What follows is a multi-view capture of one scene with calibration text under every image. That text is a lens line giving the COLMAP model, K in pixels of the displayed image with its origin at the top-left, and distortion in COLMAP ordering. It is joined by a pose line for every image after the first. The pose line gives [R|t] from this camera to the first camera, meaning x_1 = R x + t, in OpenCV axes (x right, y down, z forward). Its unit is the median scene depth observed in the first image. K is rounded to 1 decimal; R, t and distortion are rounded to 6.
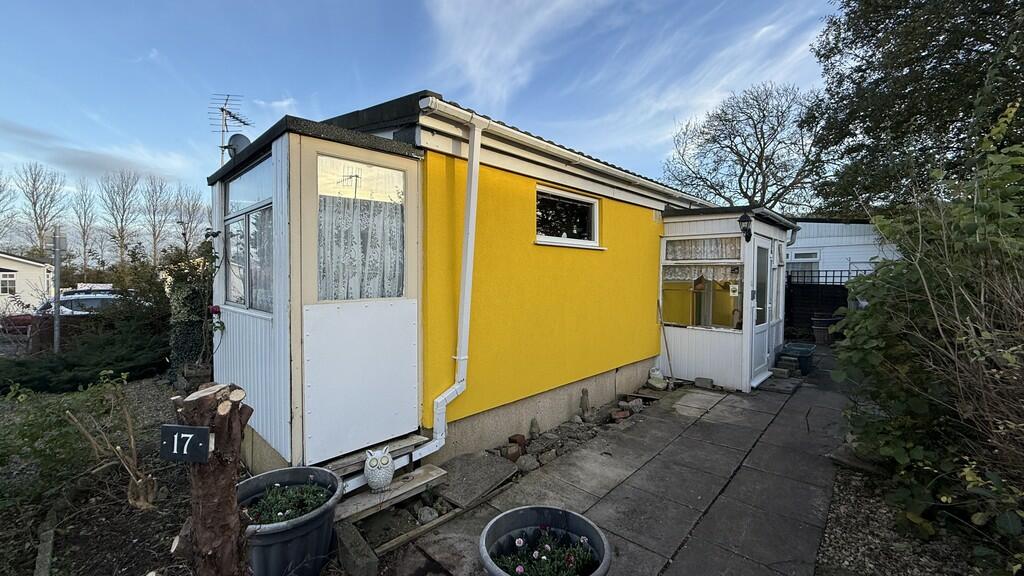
lens RADIAL K [[406.5, 0, 507.6], [0, 406.5, 287.8], [0, 0, 1]] dist [-0.003607, 0.000706]
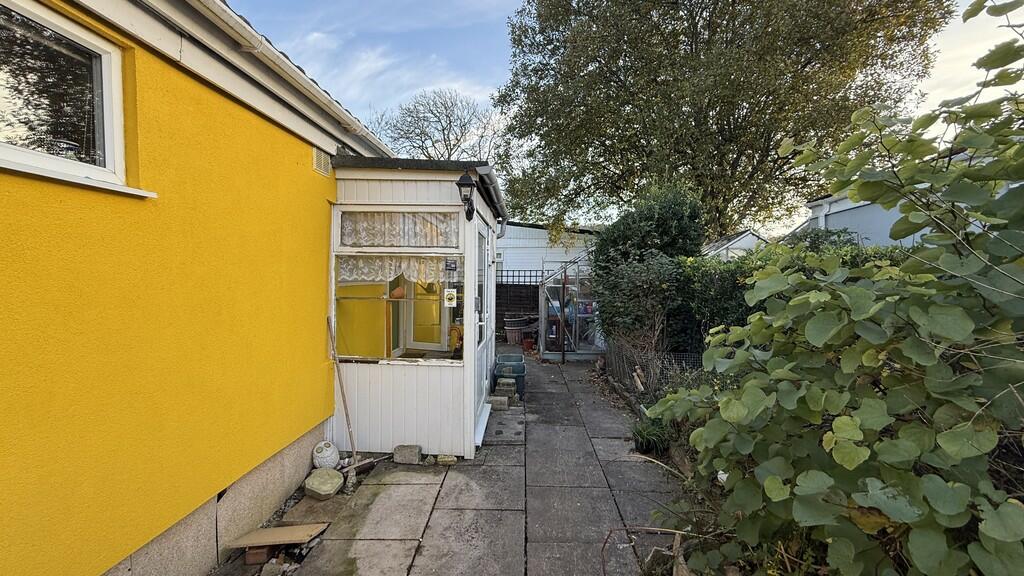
lens RADIAL K [[406.5, 0, 513.4], [0, 406.5, 291.7], [0, 0, 1]] dist [-0.003607, 0.000706]
pose [[0.748074, -0.019629, 0.663325, 0.203282], [0.011039, 0.999792, 0.017137, -0.011832], [-0.663524, -0.005497, 0.748135, 0.440637]]
